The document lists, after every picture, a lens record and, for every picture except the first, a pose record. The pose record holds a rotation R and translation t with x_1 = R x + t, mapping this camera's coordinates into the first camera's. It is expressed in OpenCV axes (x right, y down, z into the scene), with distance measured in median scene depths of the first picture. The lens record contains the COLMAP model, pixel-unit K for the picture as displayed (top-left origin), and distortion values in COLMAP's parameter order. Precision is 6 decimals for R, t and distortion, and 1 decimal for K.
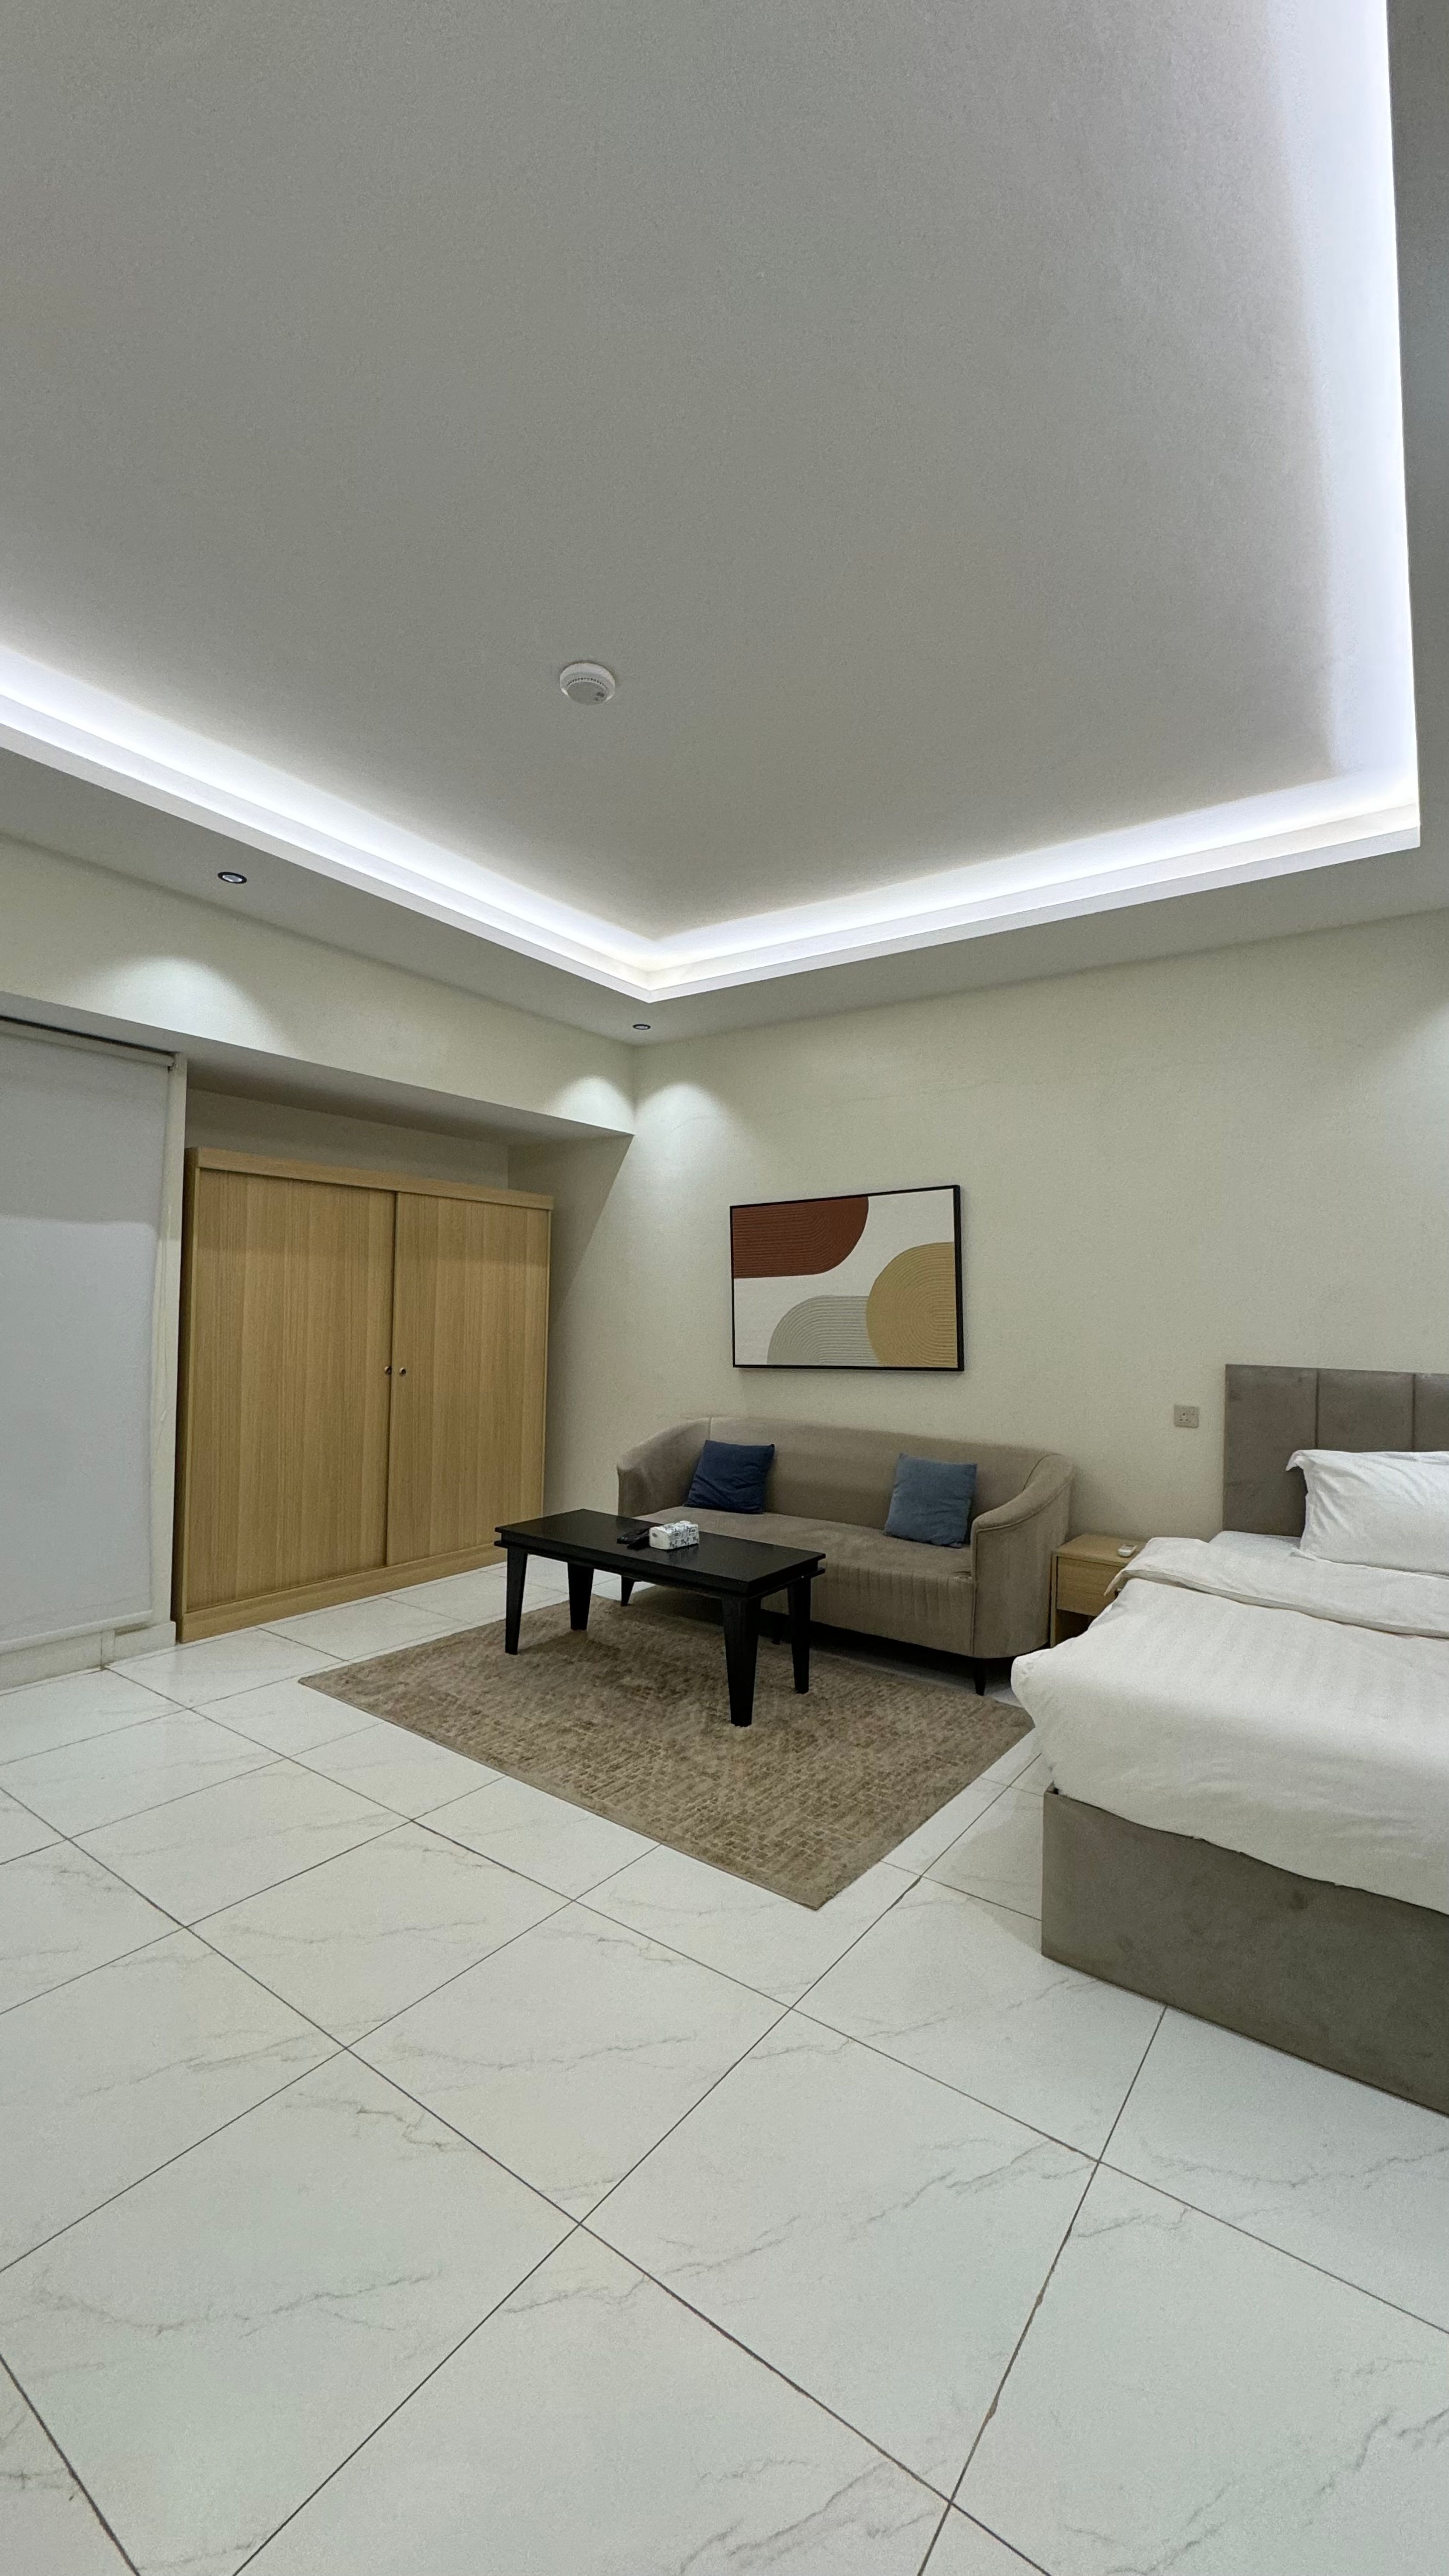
lens RADIAL K [[1018.5, 0, 731.5], [0, 1018.5, 1280.3], [0, 0, 1]] dist [-0.001490, 0.000004]
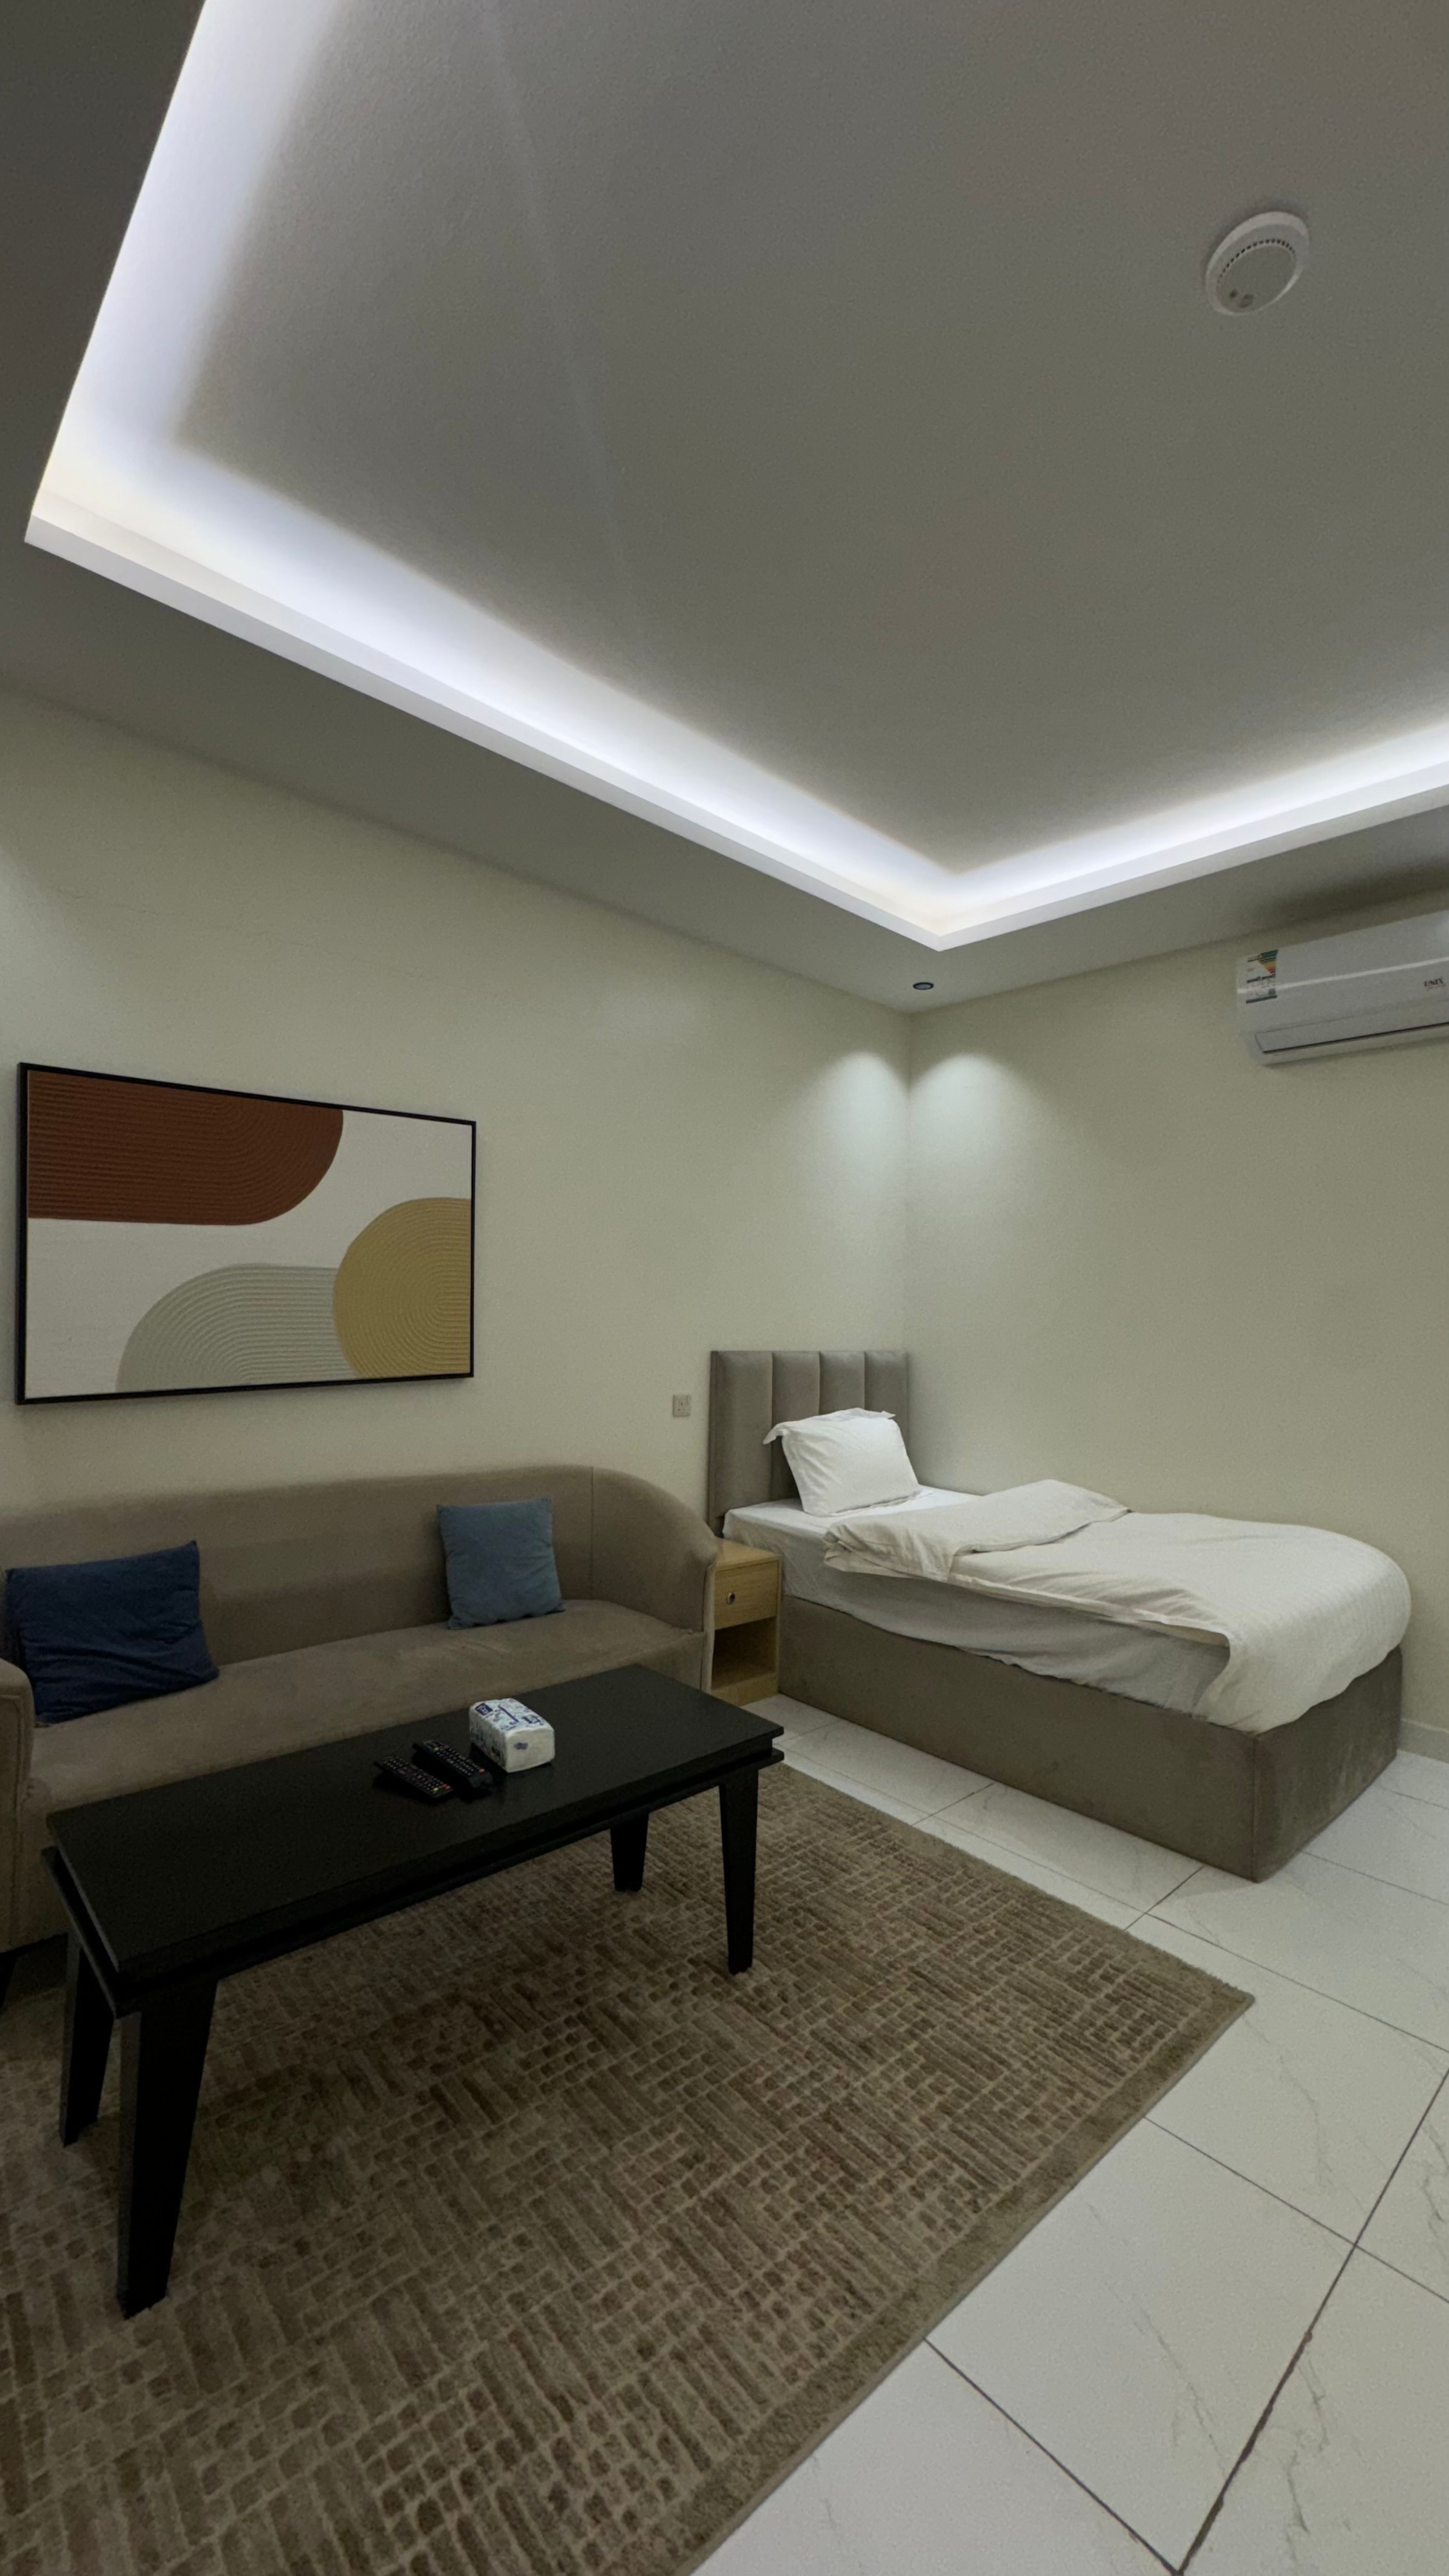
lens RADIAL K [[1018.5, 0, 731.5], [0, 1018.5, 1280.3], [0, 0, 1]] dist [-0.001490, 0.000004]
pose [[0.205887, 0.020932, 0.978352, -0.526411], [-0.048958, 0.998740, -0.011066, 0.021505], [-0.977350, -0.045619, 0.206653, 0.774663]]
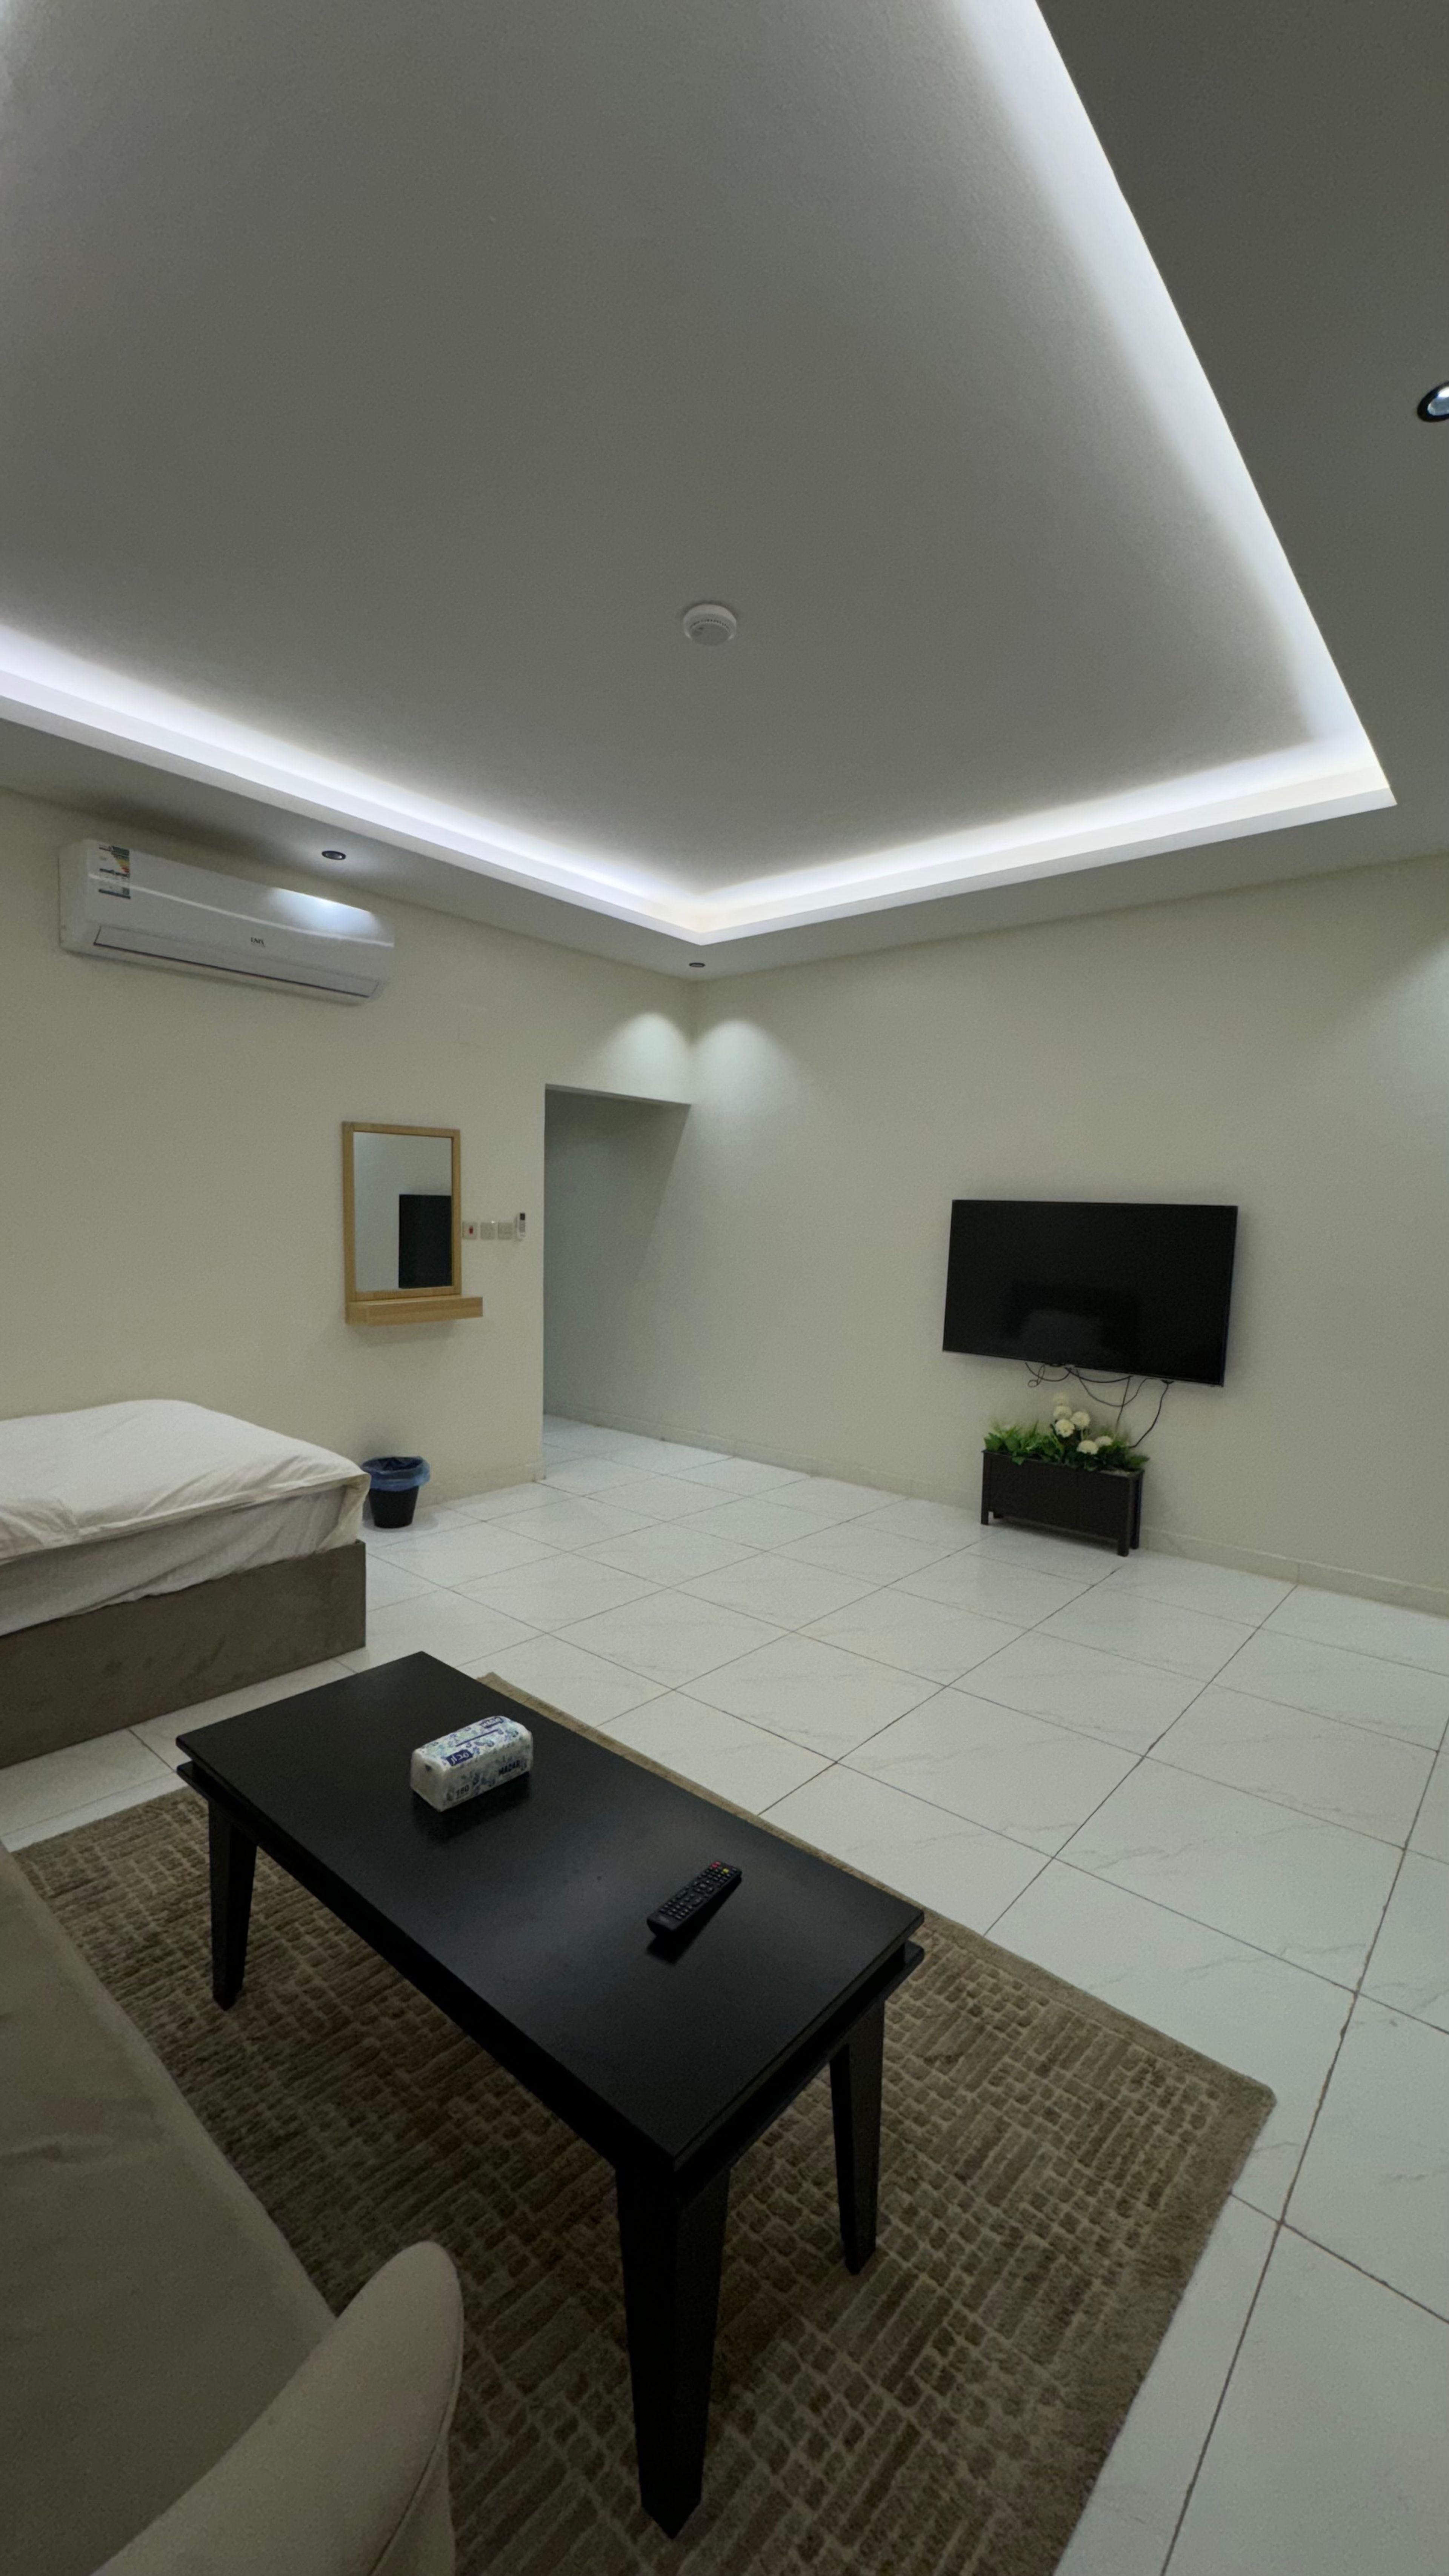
lens RADIAL K [[1018.5, 0, 731.5], [0, 1018.5, 1280.3], [0, 0, 1]] dist [-0.001490, 0.000004]
pose [[-0.994860, -0.049792, 0.088177, -0.193812], [-0.046459, 0.998141, 0.039454, 0.021028], [-0.089977, 0.035154, -0.995323, 1.375469]]
